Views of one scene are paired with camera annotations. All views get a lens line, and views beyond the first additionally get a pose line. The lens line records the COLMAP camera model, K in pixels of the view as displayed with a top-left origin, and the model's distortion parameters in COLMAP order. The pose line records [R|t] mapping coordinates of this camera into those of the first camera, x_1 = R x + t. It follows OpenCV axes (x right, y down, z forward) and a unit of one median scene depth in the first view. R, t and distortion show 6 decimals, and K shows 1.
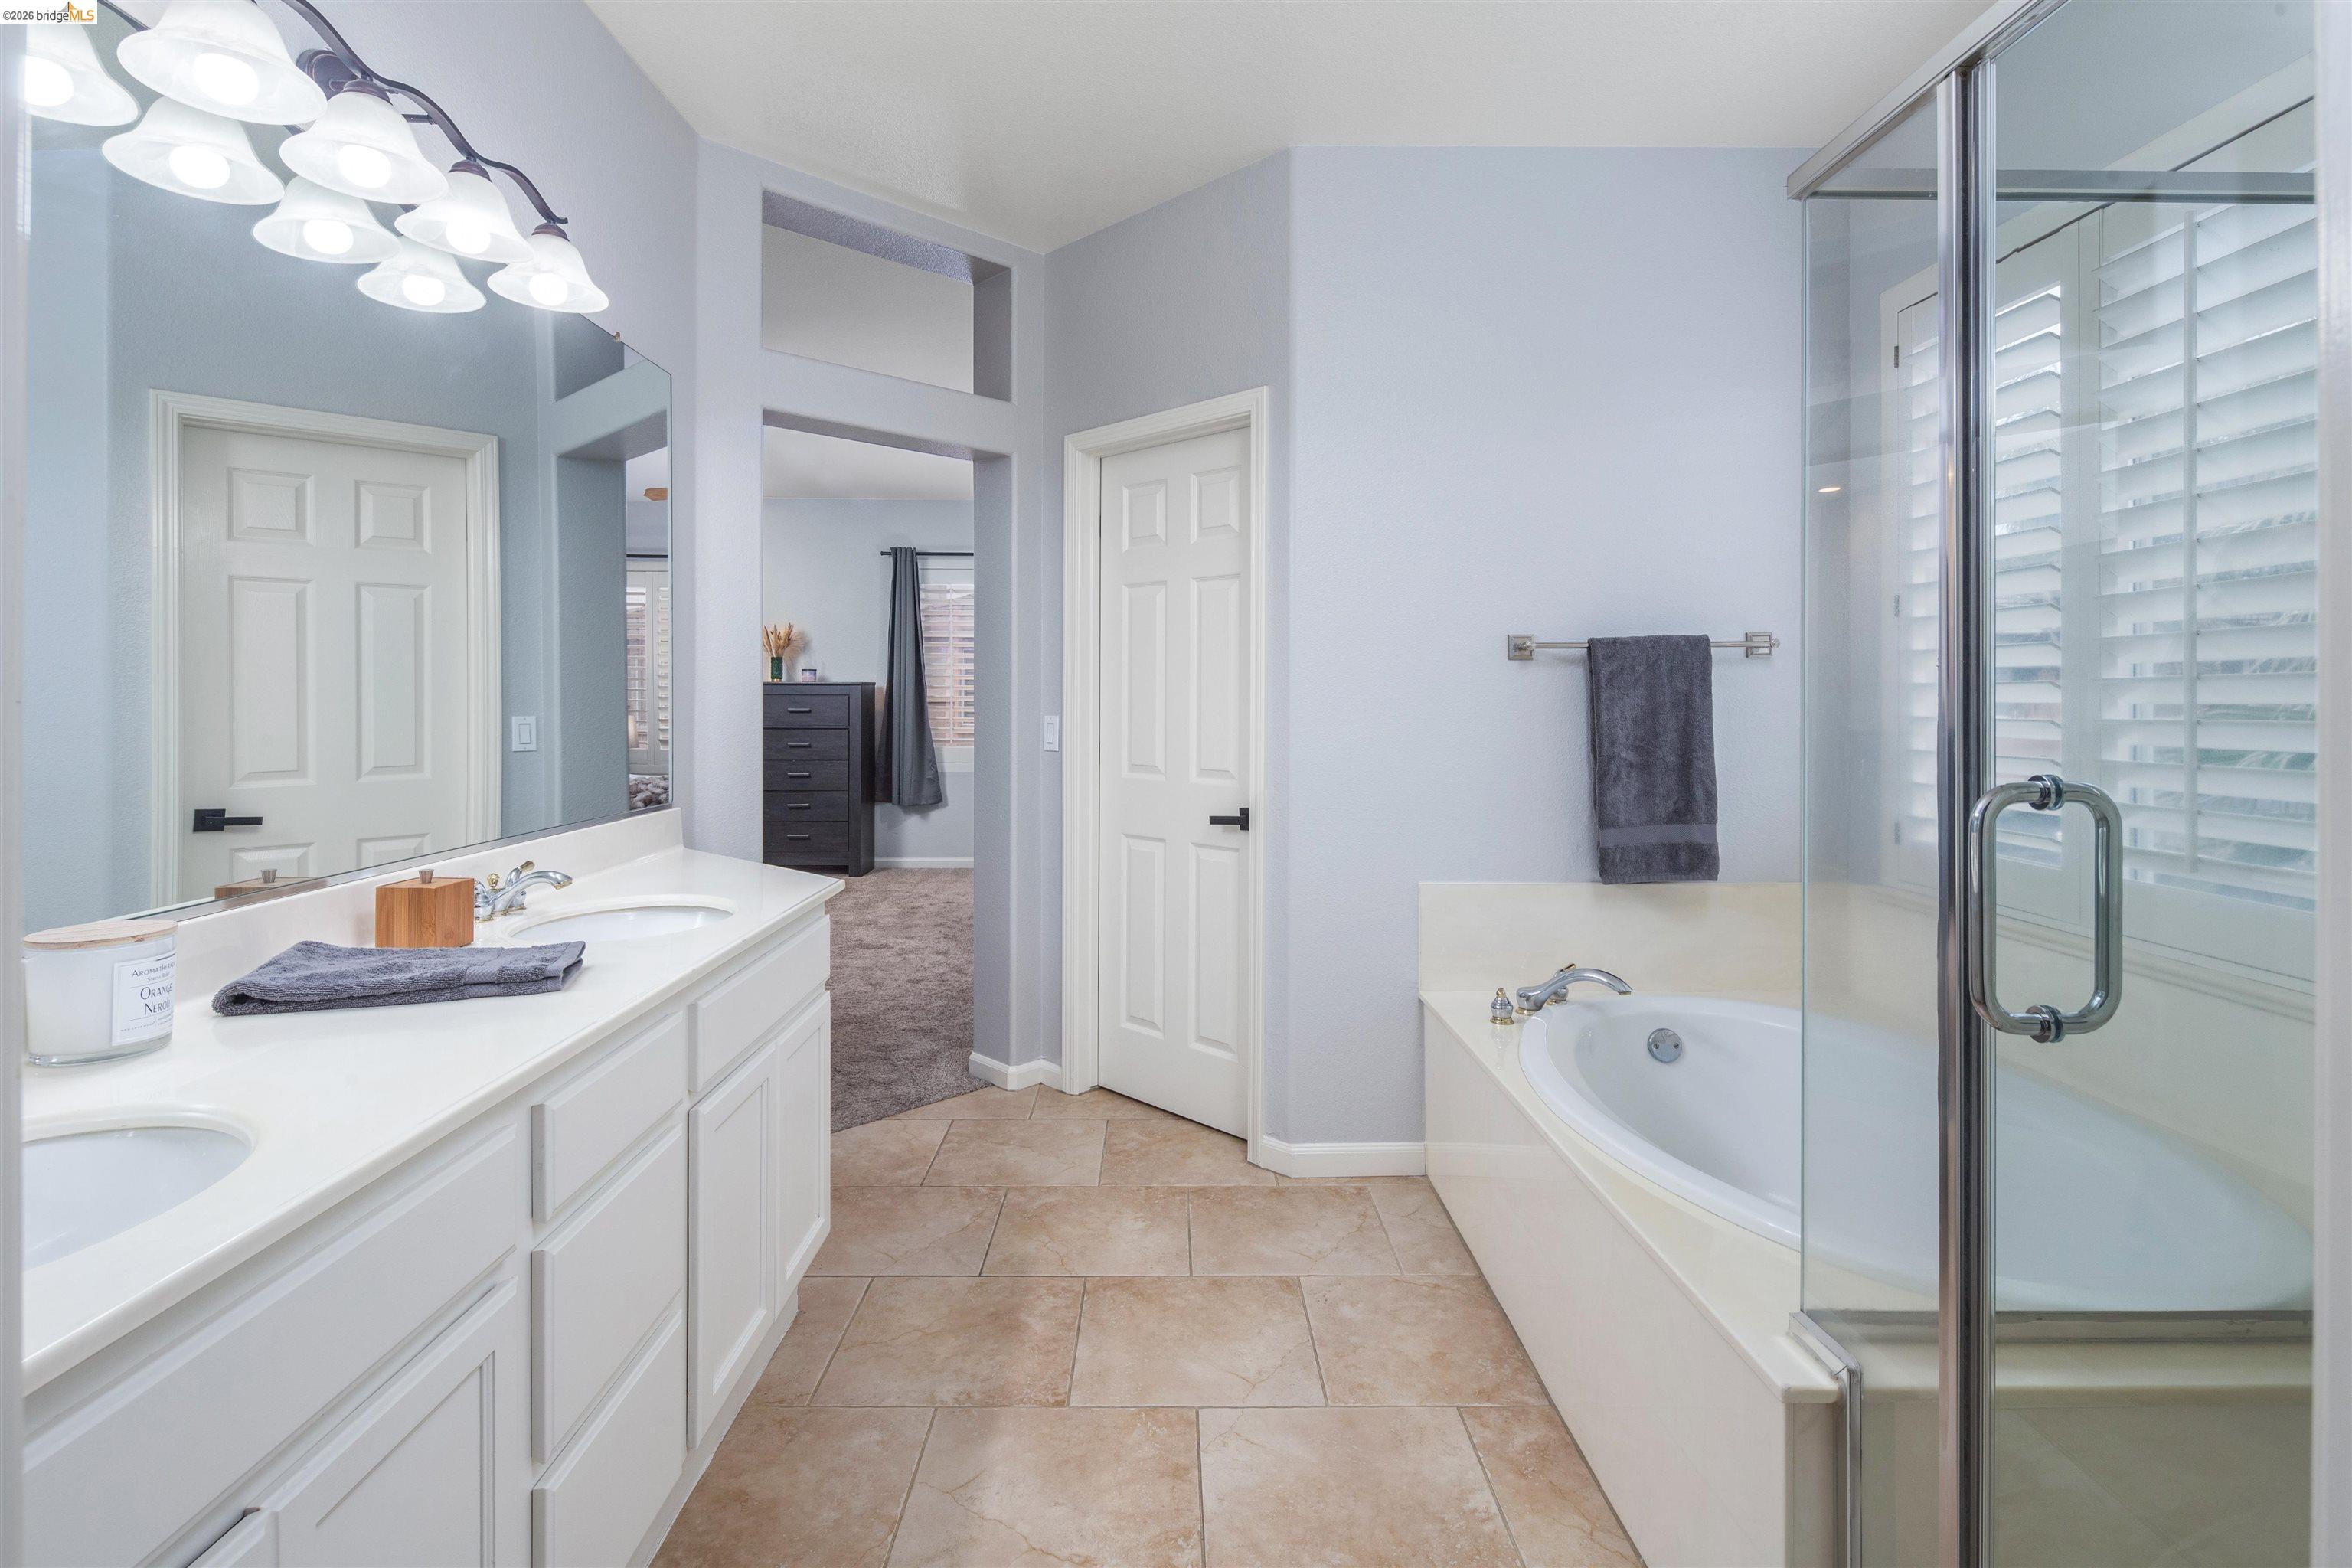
lens RADIAL K [[1164.6, 0, 1170.8], [0, 1164.6, 693.4], [0, 0, 1]] dist [0.001692, 0.000235]
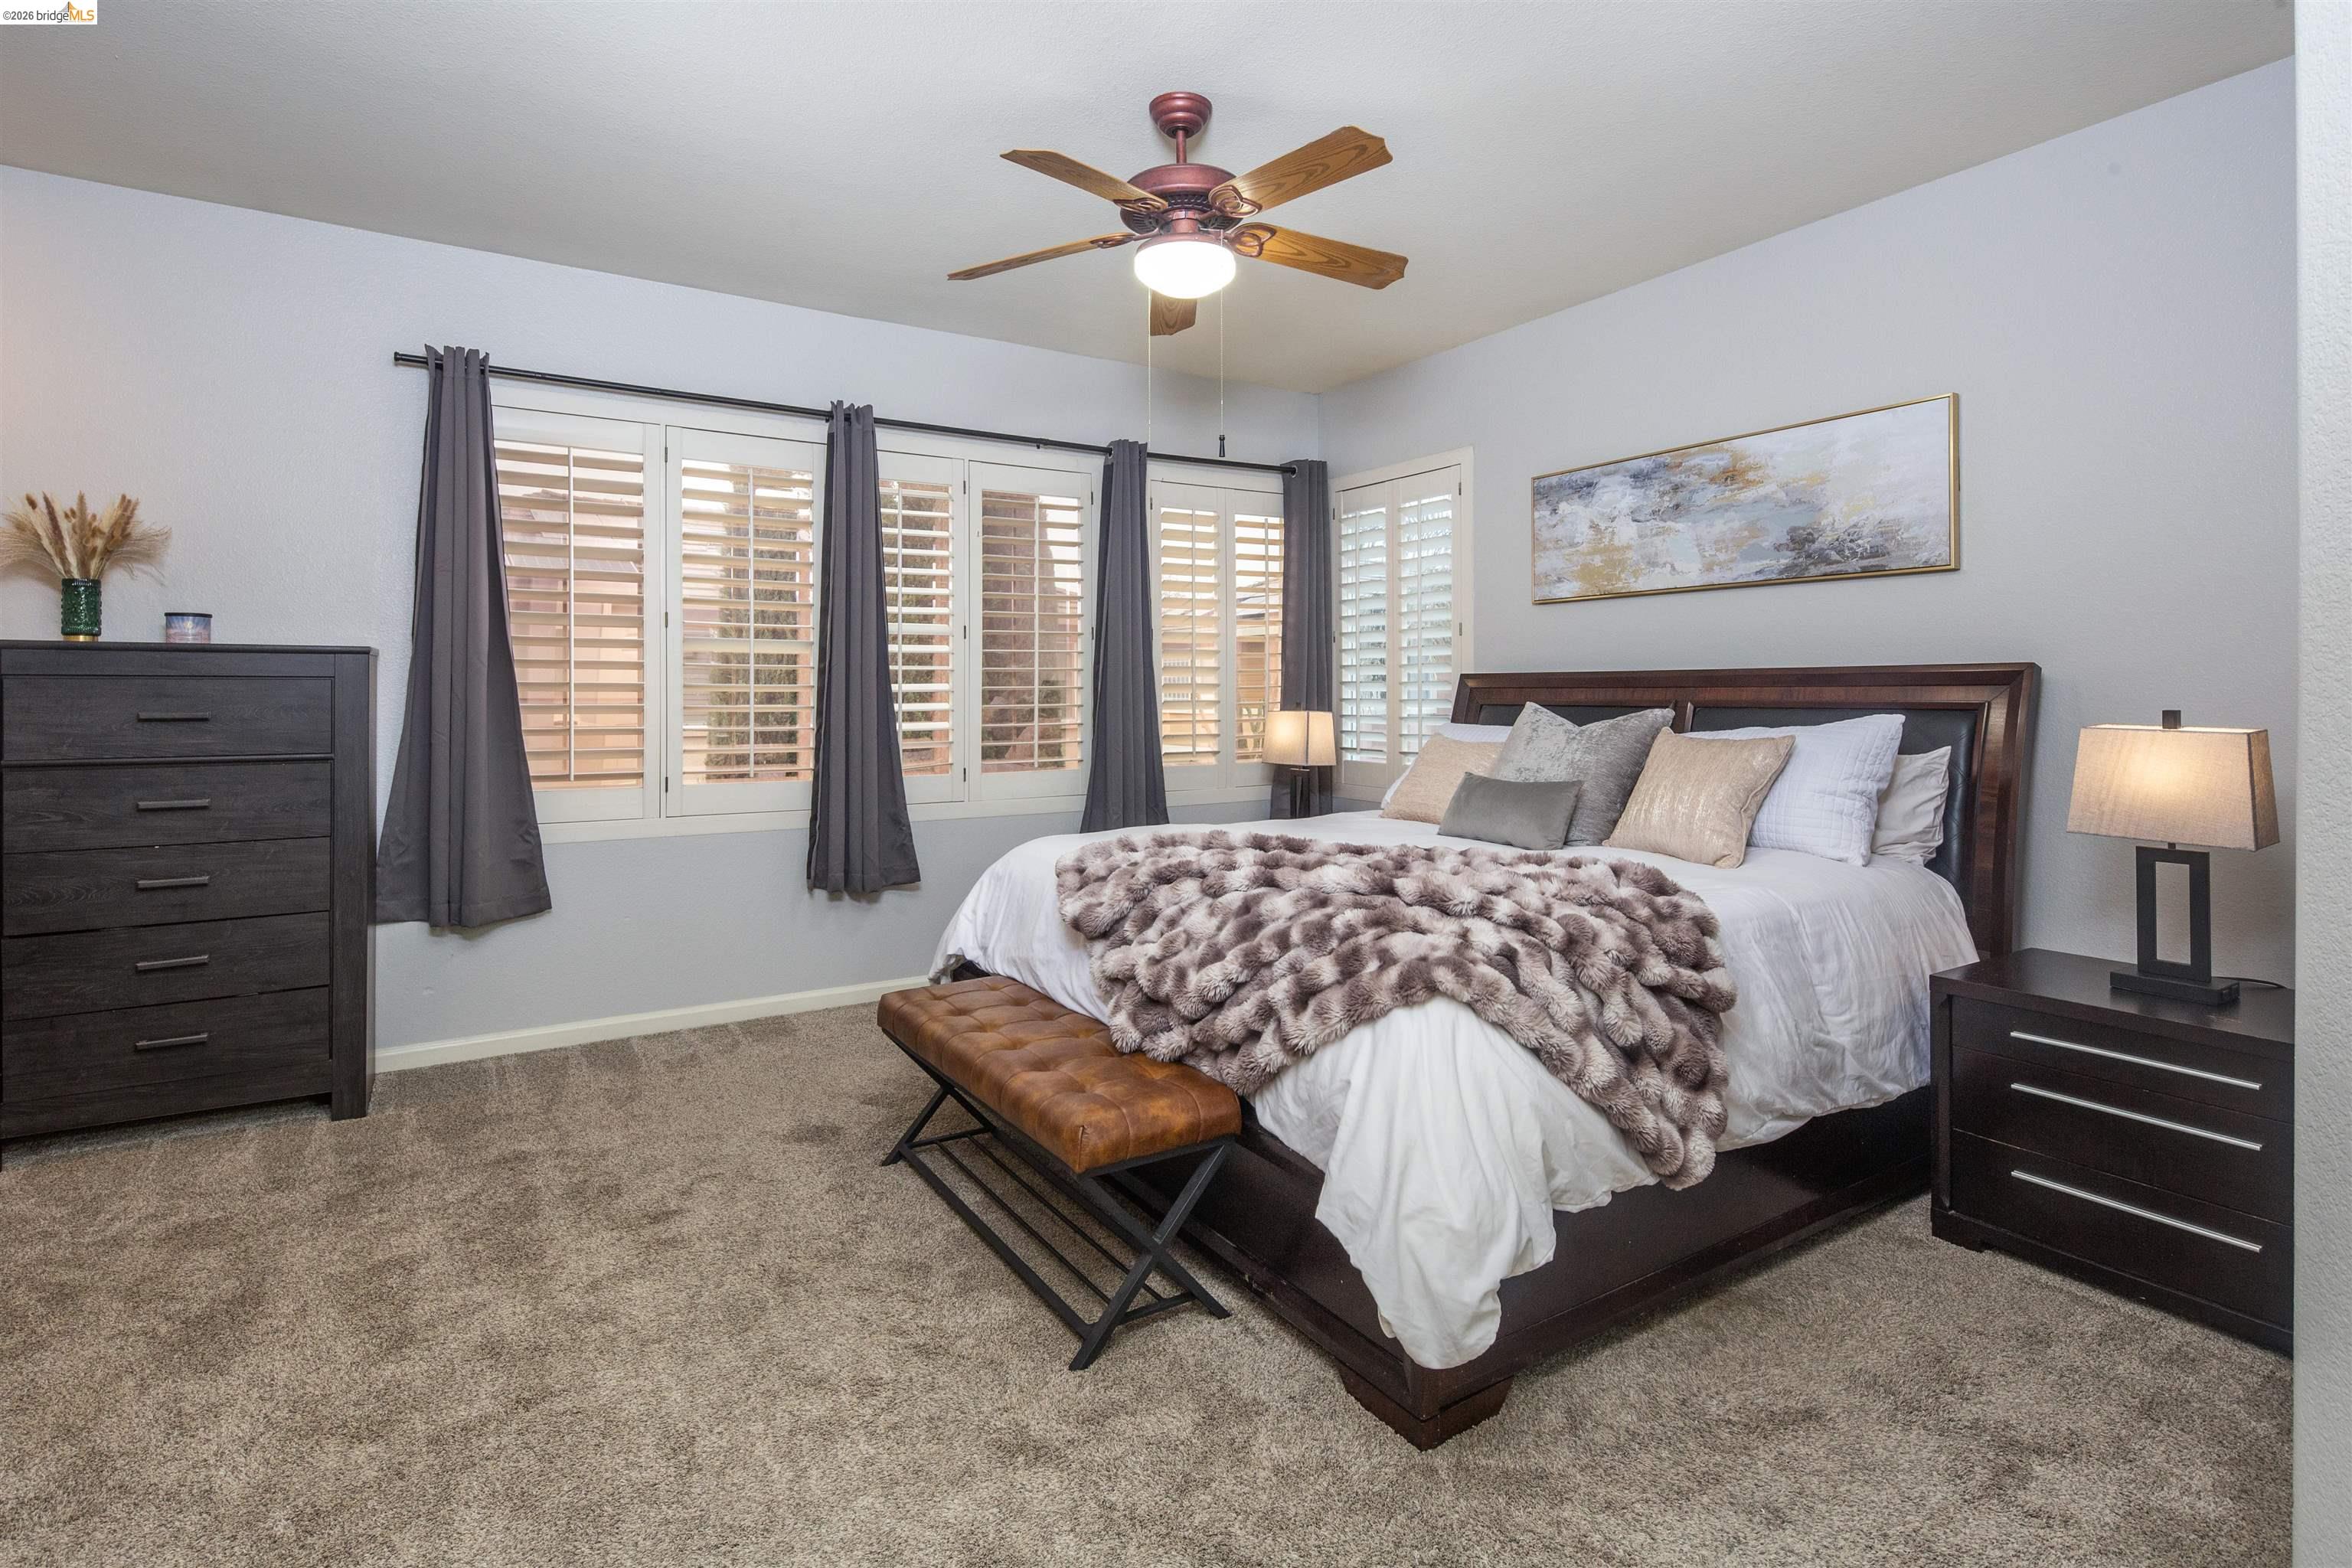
lens RADIAL K [[1148.1, 0, 1166.5], [0, 1148.1, 692.0], [0, 0, 1]] dist [0.002701, -0.000391]
pose [[0.856270, -0.000717, 0.516528, -0.224730], [-0.001226, 0.999993, 0.003420, 0.004450], [-0.516527, -0.003562, 0.856263, 0.480756]]
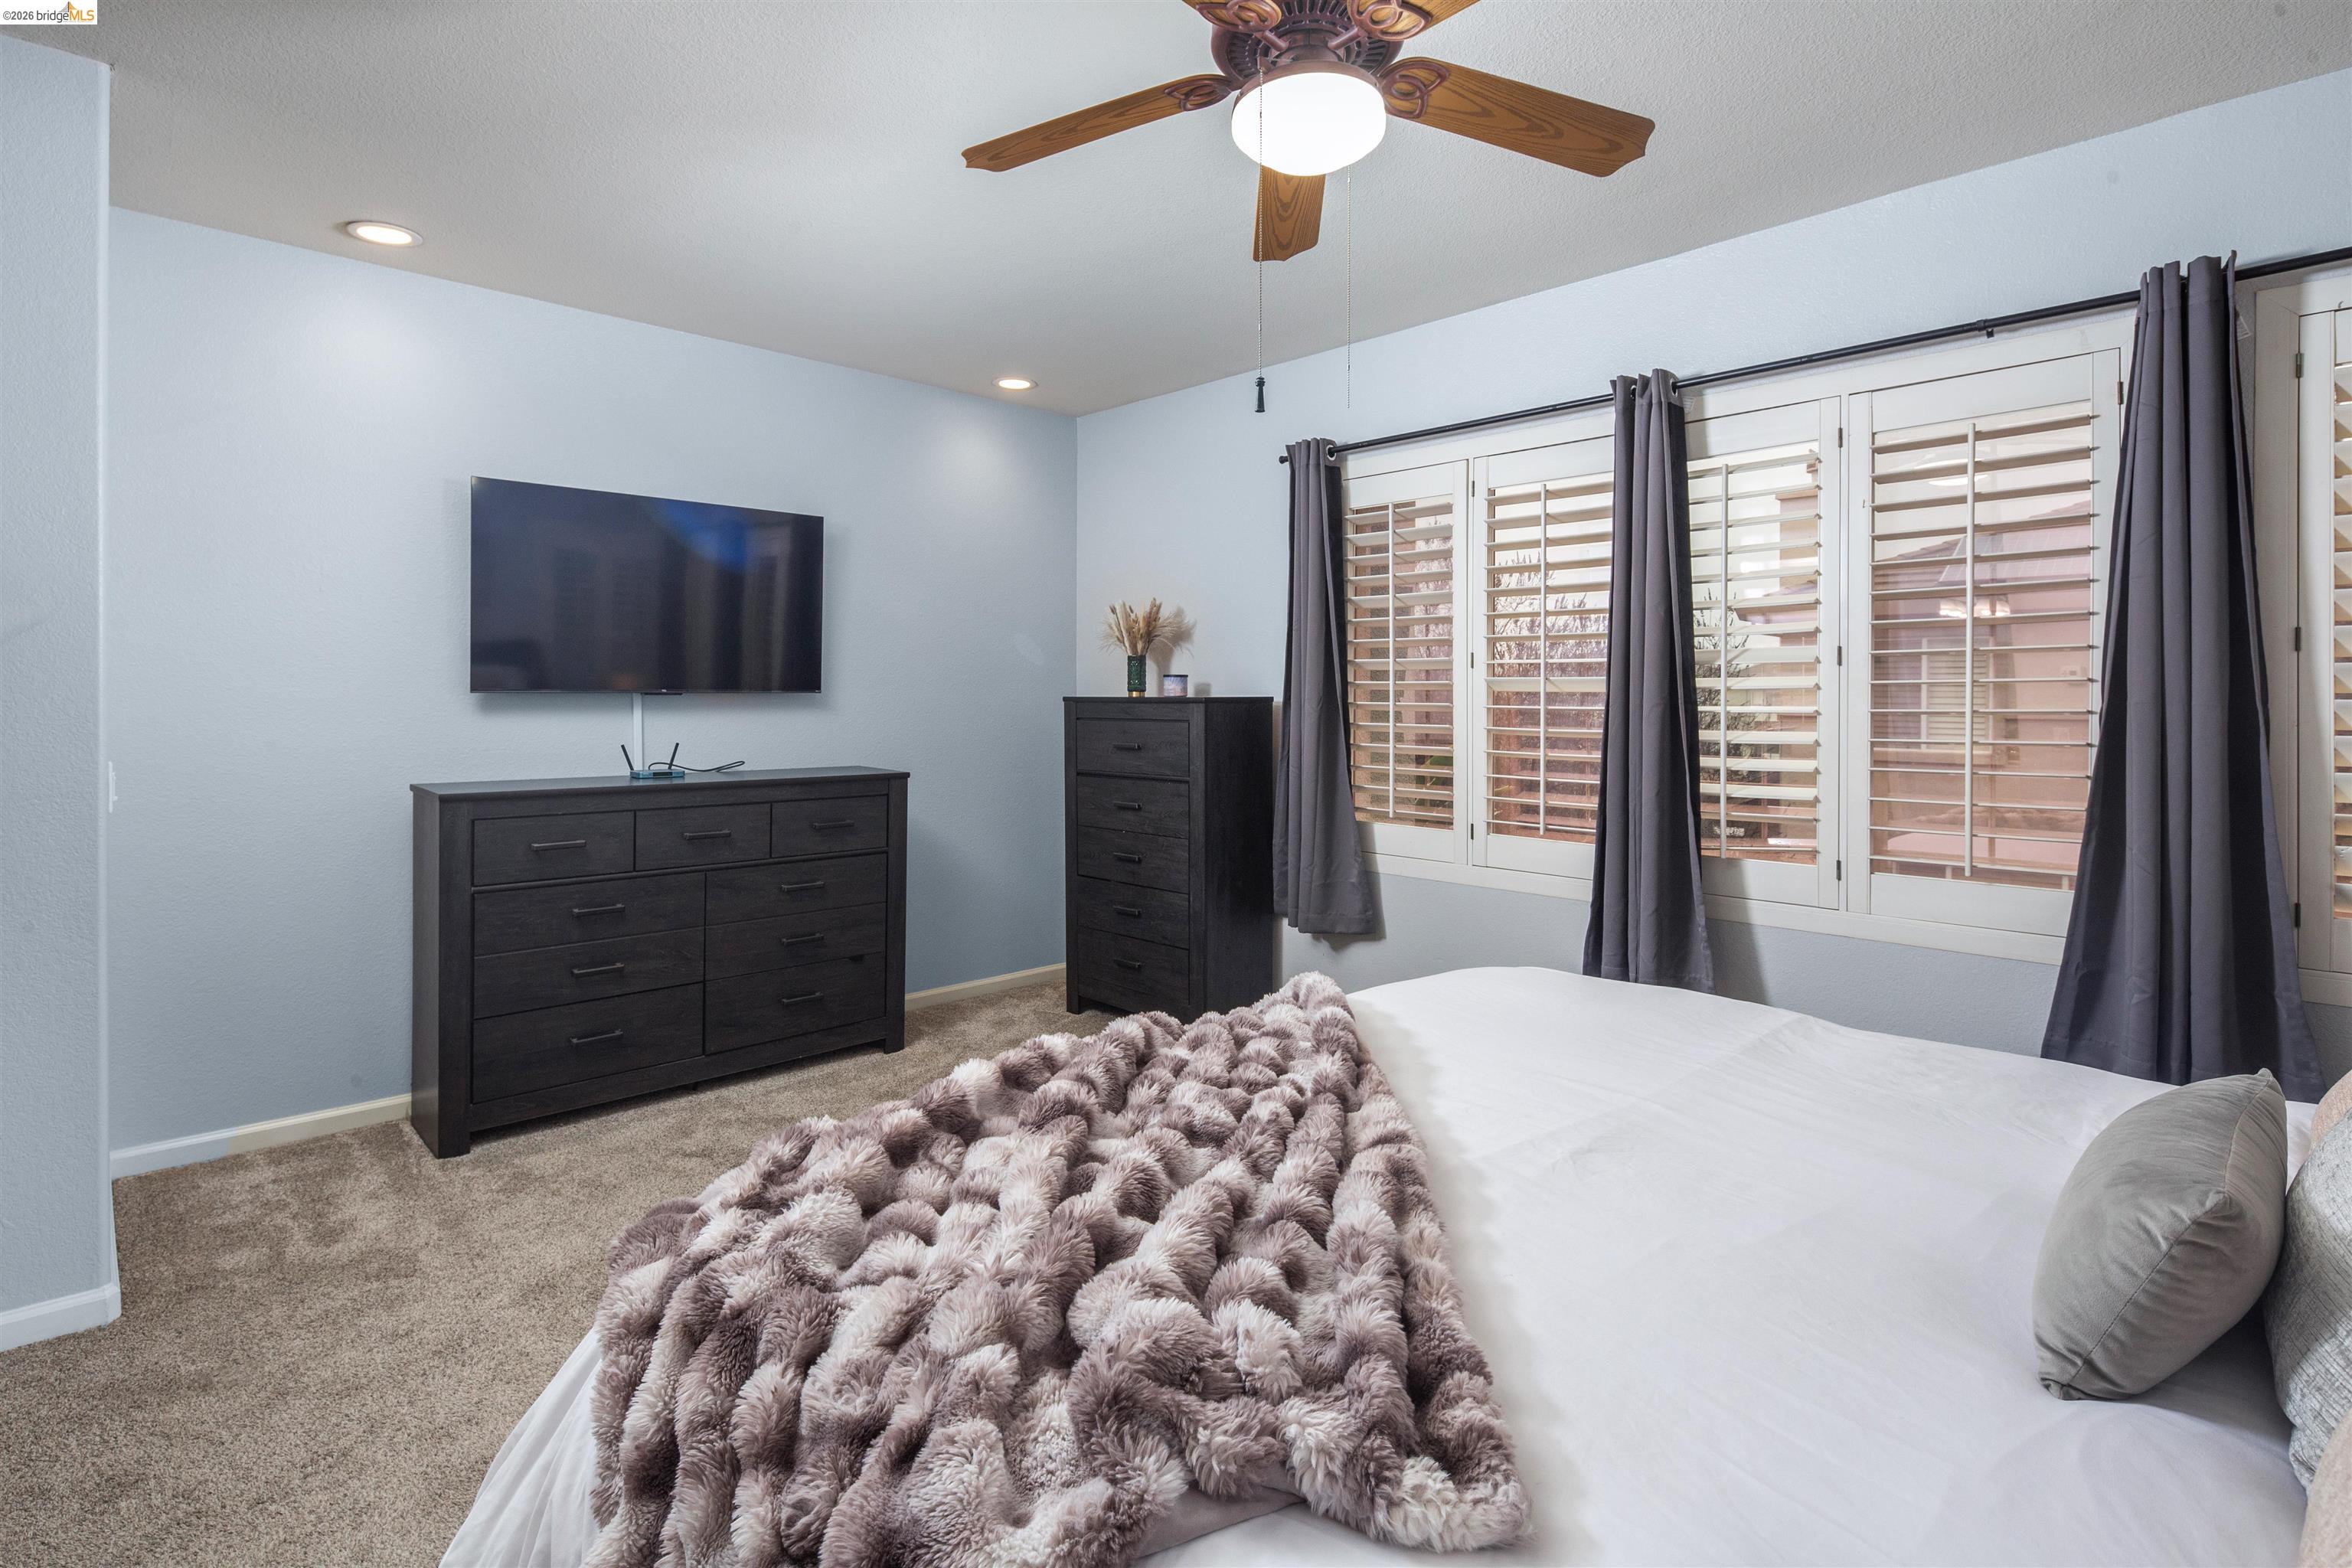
lens RADIAL K [[1164.6, 0, 1170.8], [0, 1164.6, 693.4], [0, 0, 1]] dist [0.001692, 0.000235]
pose [[0.672010, -0.005478, -0.740522, 0.121639], [0.001470, 0.999981, -0.006063, -0.007590], [0.740541, 0.002986, 0.672005, 0.598379]]
